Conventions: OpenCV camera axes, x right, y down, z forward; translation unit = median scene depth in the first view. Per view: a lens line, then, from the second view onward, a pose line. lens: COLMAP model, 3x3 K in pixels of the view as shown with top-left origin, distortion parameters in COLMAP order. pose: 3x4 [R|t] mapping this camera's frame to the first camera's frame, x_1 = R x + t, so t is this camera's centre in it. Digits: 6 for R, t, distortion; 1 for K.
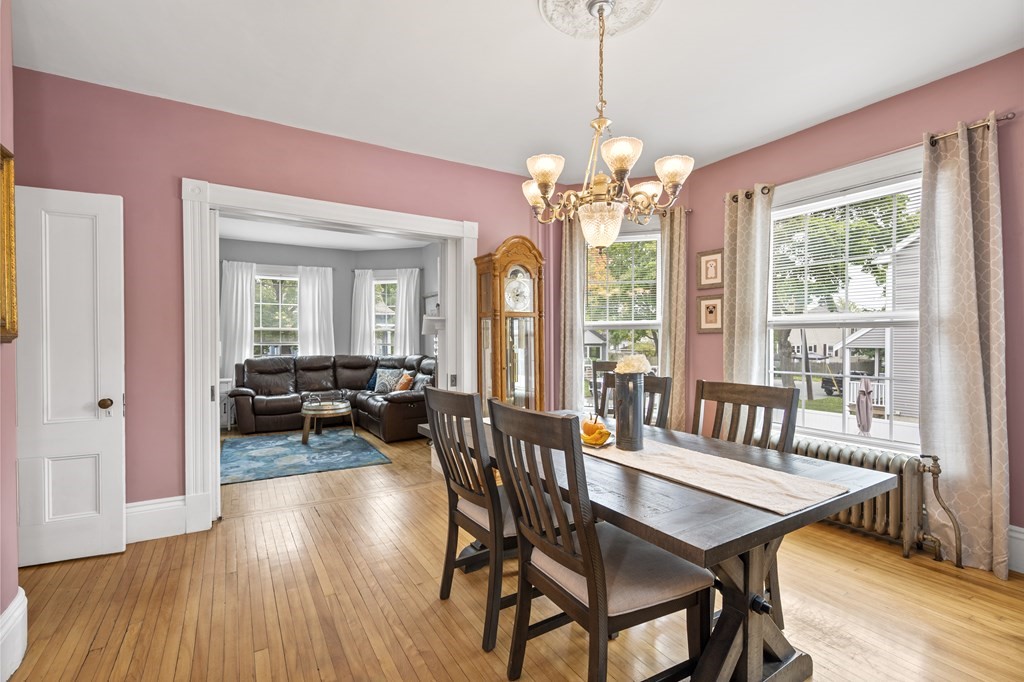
lens RADIAL K [[449.3, 0, 506.6], [0, 449.3, 341.5], [0, 0, 1]] dist [-0.001098, -0.000021]
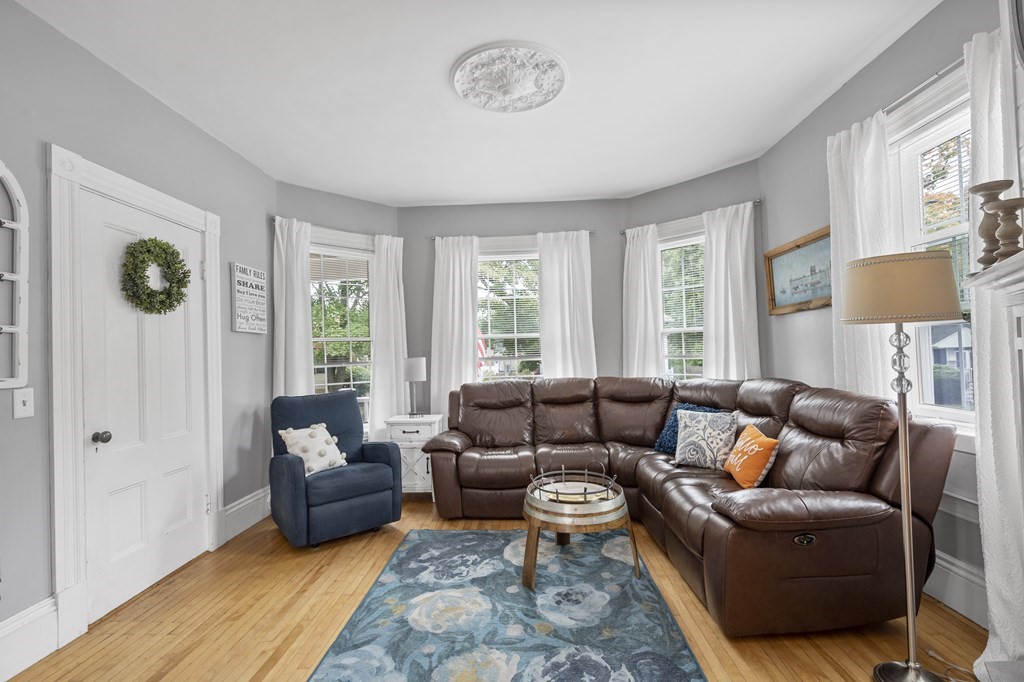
lens RADIAL K [[449.3, 0, 506.6], [0, 449.3, 341.5], [0, 0, 1]] dist [-0.001098, -0.000021]
pose [[0.833258, -0.033720, -0.551855, -0.168044], [0.022268, 0.999375, -0.027442, -0.002406], [0.552436, 0.010578, 0.833488, 0.482951]]
